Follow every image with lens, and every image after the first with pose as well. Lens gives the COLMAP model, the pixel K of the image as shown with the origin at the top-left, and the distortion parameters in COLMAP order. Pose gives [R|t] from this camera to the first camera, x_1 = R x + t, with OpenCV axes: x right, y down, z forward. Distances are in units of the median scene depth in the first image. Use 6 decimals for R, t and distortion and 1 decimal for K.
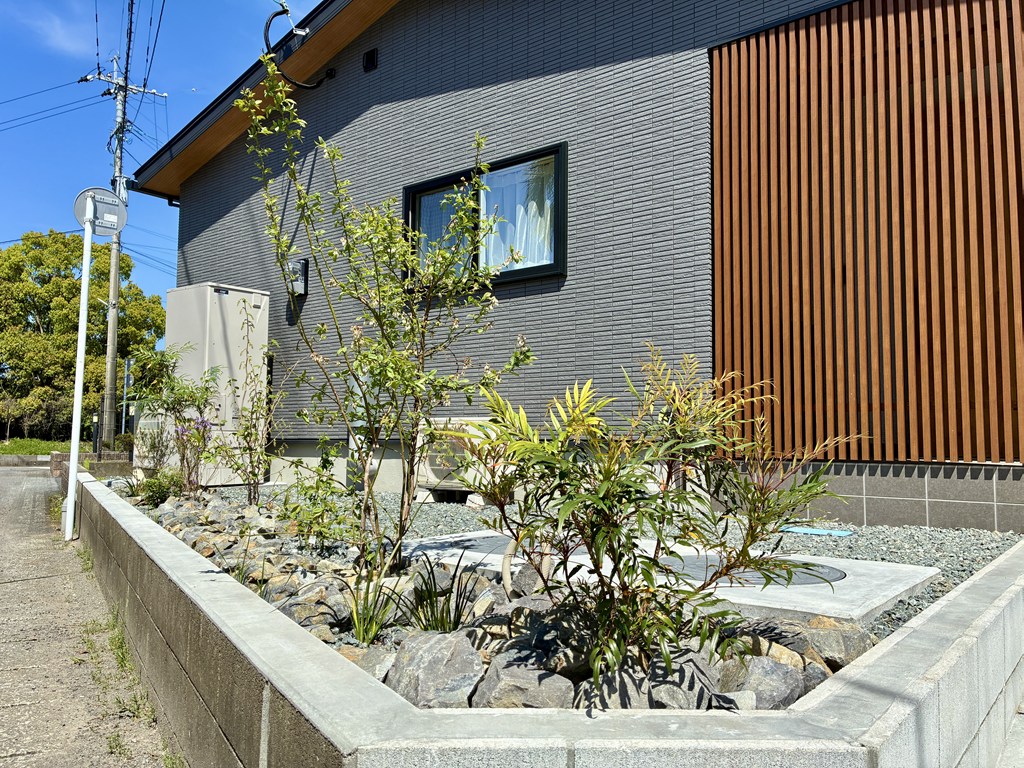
lens RADIAL K [[778.1, 0, 512.0], [0, 778.1, 384.0], [0, 0, 1]] dist [0.063888, -0.081245]
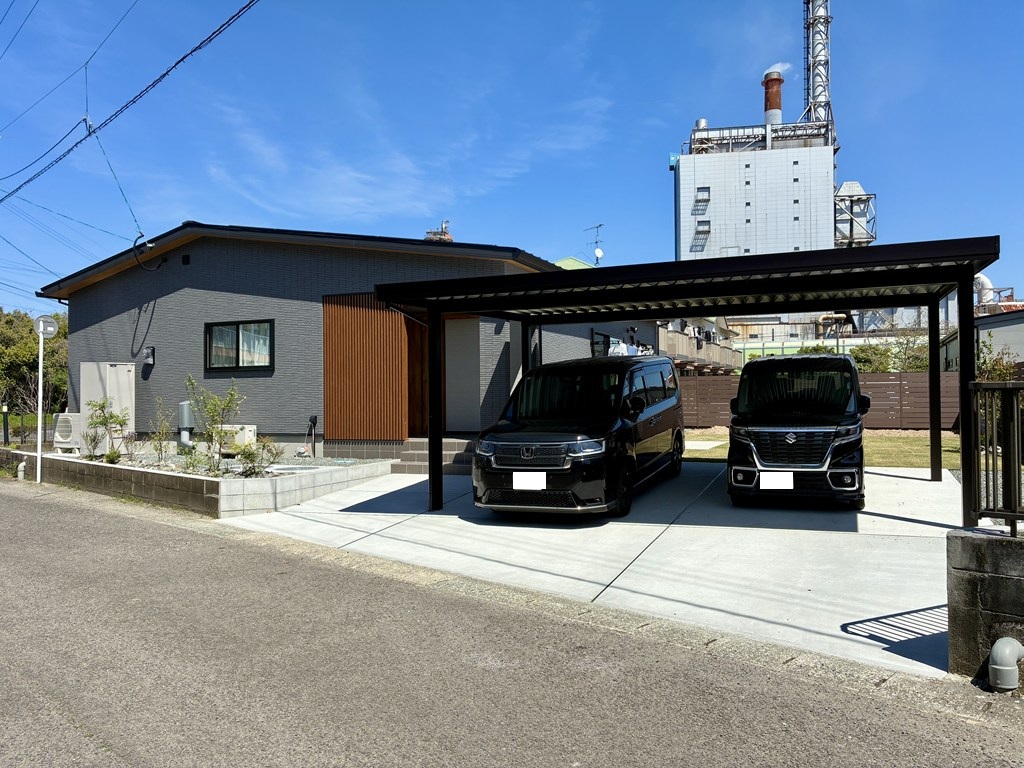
lens RADIAL K [[778.1, 0, 512.0], [0, 778.1, 384.0], [0, 0, 1]] dist [0.063888, -0.081245]
pose [[0.963258, -0.012903, 0.268269, 0.110899], [-0.000732, 0.998715, 0.050665, -0.190385], [-0.268578, -0.049000, 0.962011, -1.462997]]
